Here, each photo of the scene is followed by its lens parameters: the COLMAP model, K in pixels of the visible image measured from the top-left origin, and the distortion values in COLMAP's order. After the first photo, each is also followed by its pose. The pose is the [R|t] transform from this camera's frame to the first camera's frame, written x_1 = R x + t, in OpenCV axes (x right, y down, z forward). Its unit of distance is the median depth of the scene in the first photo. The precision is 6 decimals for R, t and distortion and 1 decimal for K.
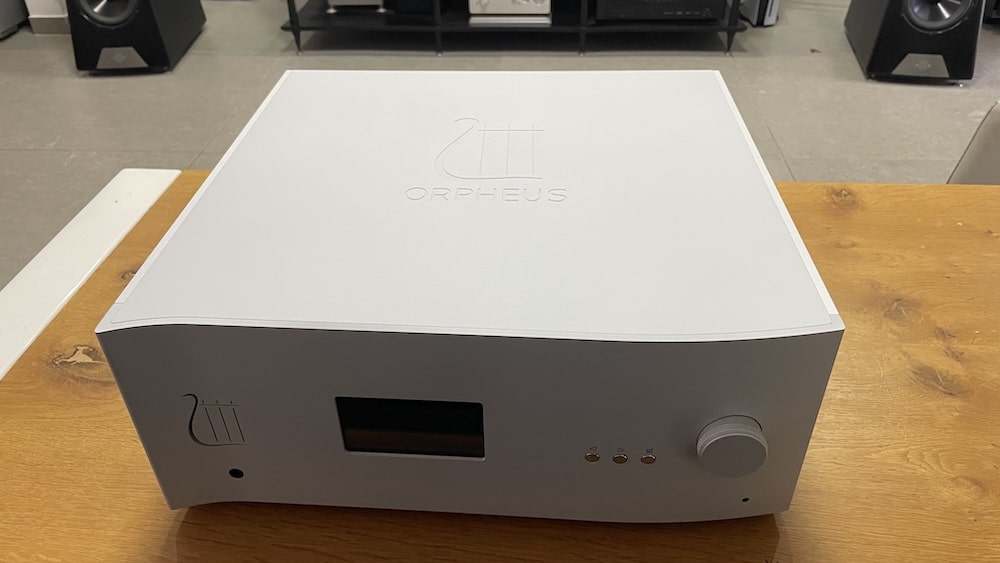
lens RADIAL K [[737.4, 0, 515.2], [0, 737.4, 280.4], [0, 0, 1]] dist [0.044276, -0.094745]
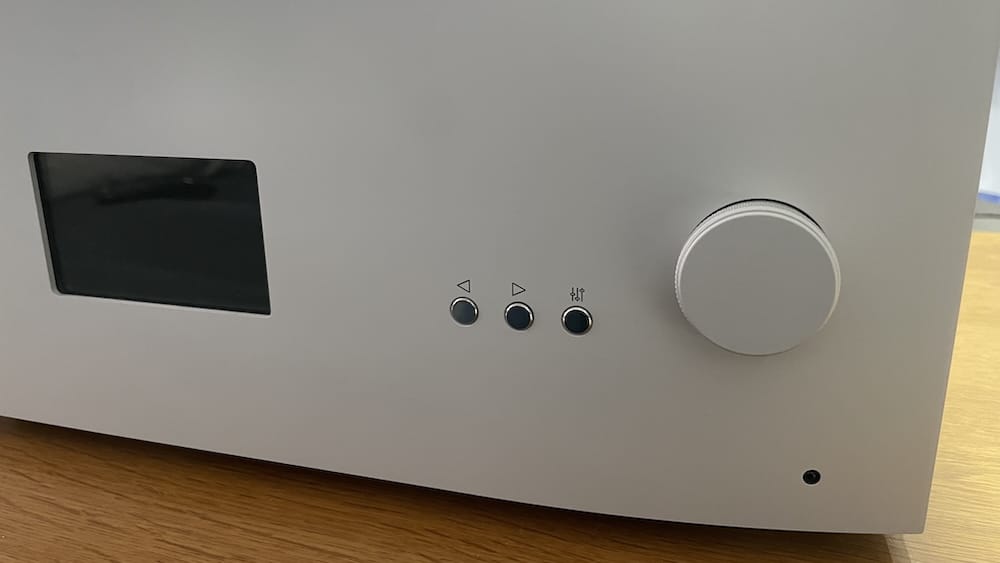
lens RADIAL K [[737.4, 0, 515.2], [0, 737.4, 280.4], [0, 0, 1]] dist [0.044276, -0.094745]
pose [[0.978033, 0.063516, -0.198540, 0.226244], [-0.125875, 0.939145, -0.319629, 0.363181], [0.166156, 0.337599, 0.926509, 0.541699]]
